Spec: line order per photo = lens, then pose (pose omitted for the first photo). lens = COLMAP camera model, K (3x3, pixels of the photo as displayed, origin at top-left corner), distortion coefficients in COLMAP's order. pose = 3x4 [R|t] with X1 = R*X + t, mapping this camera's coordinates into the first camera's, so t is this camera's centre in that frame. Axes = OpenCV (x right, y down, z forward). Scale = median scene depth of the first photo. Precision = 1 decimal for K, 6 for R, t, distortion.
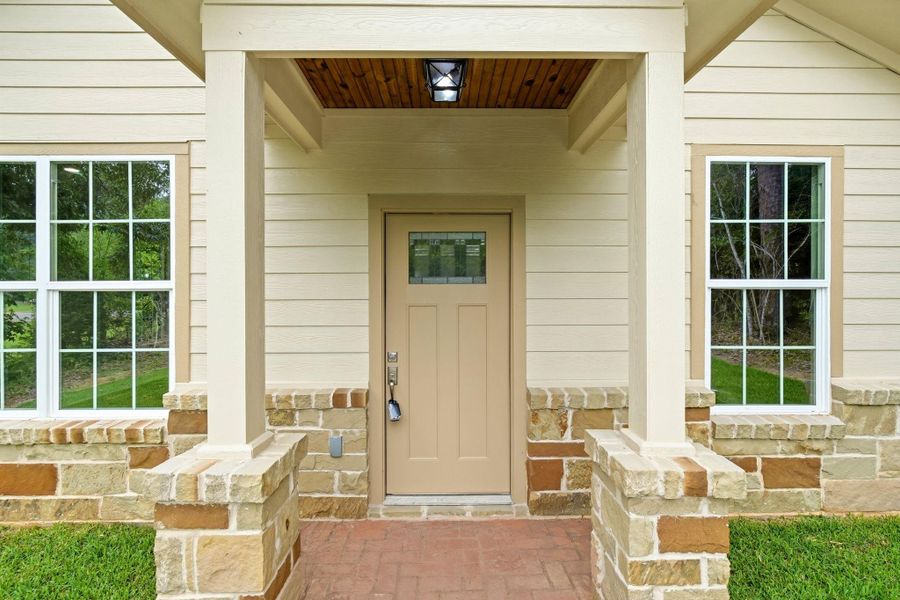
lens RADIAL K [[630.5, 0, 450.2], [0, 630.5, 279.1], [0, 0, 1]] dist [-0.008602, -0.001167]
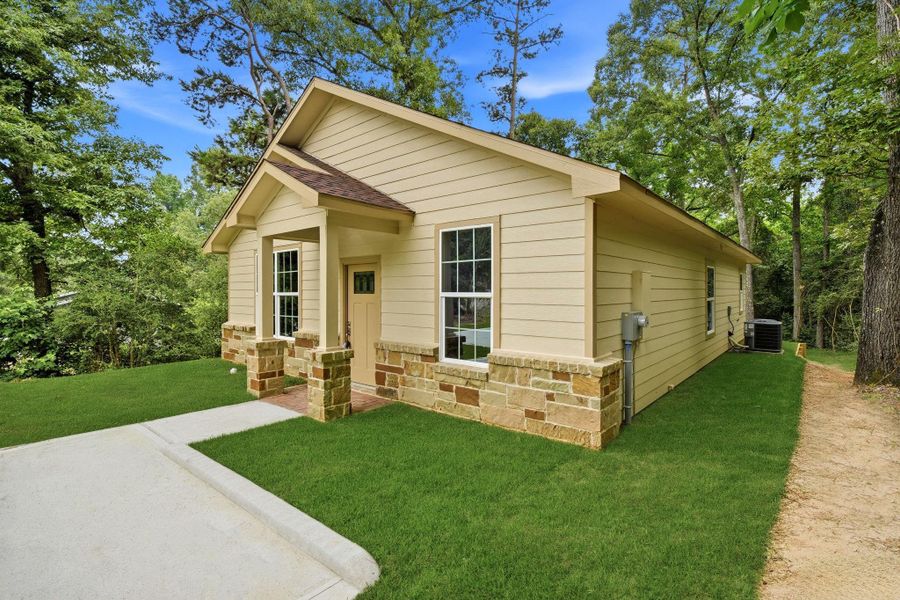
lens RADIAL K [[424.5, 0, 450.0], [0, 424.5, 300.0], [0, 0, 1]] dist [-0.002337, 0.000370]
pose [[0.745757, 0.012995, -0.666091, 1.308805], [0.000816, 0.999791, 0.020419, -0.002651], [0.666217, -0.015771, 0.745591, 0.029584]]
